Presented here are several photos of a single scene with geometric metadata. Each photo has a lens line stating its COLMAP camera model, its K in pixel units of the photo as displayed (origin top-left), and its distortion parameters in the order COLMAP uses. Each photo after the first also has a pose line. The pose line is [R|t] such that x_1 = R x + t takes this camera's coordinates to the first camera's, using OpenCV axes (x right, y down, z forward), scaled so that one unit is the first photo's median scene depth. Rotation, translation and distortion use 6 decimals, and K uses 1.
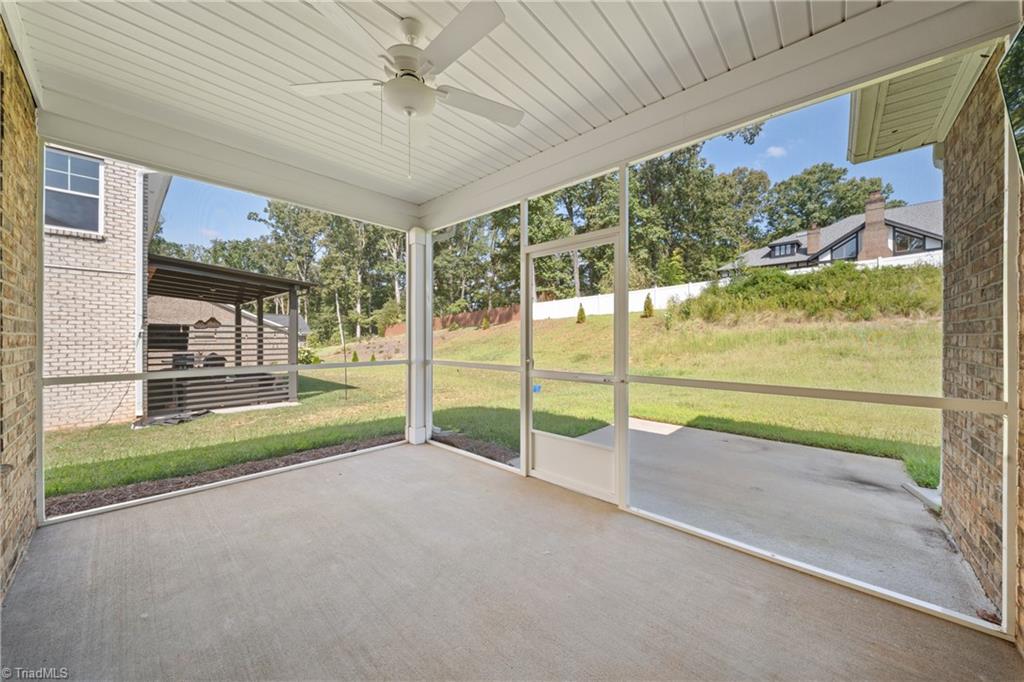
lens RADIAL K [[357.1, 0, 512.1], [0, 357.1, 338.7], [0, 0, 1]] dist [0.002019, -0.003167]
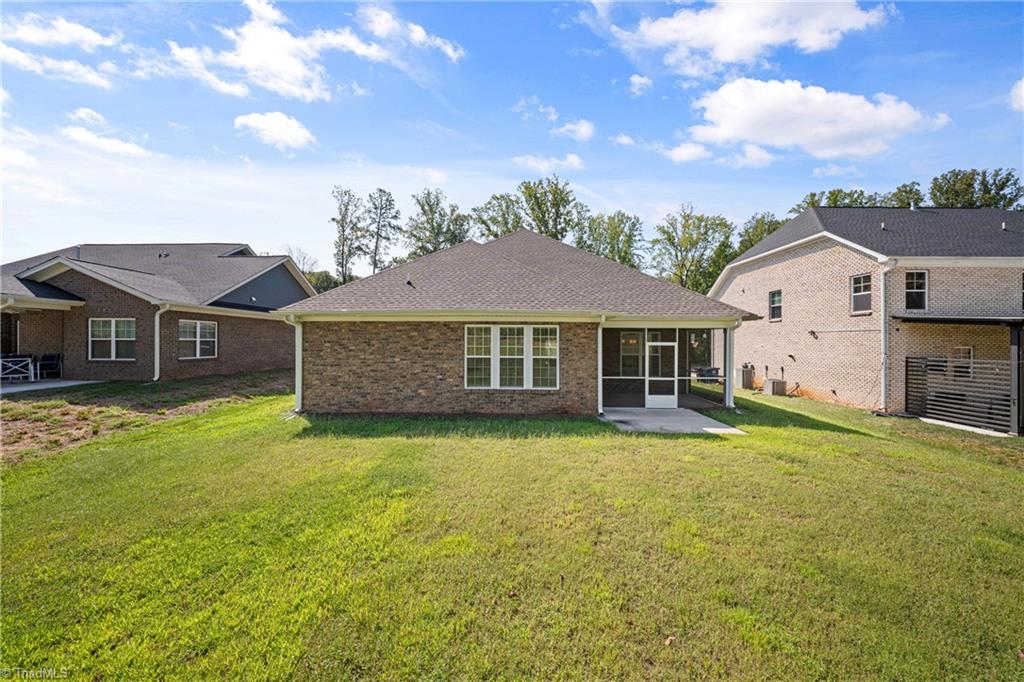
lens RADIAL K [[357.1, 0, 512.1], [0, 357.1, 338.7], [0, 0, 1]] dist [0.002019, -0.003167]
pose [[-0.745146, -0.008344, -0.666849, 1.230238], [-0.008858, 0.999957, -0.002613, -0.091963], [0.666842, 0.003960, -0.745188, 0.883403]]
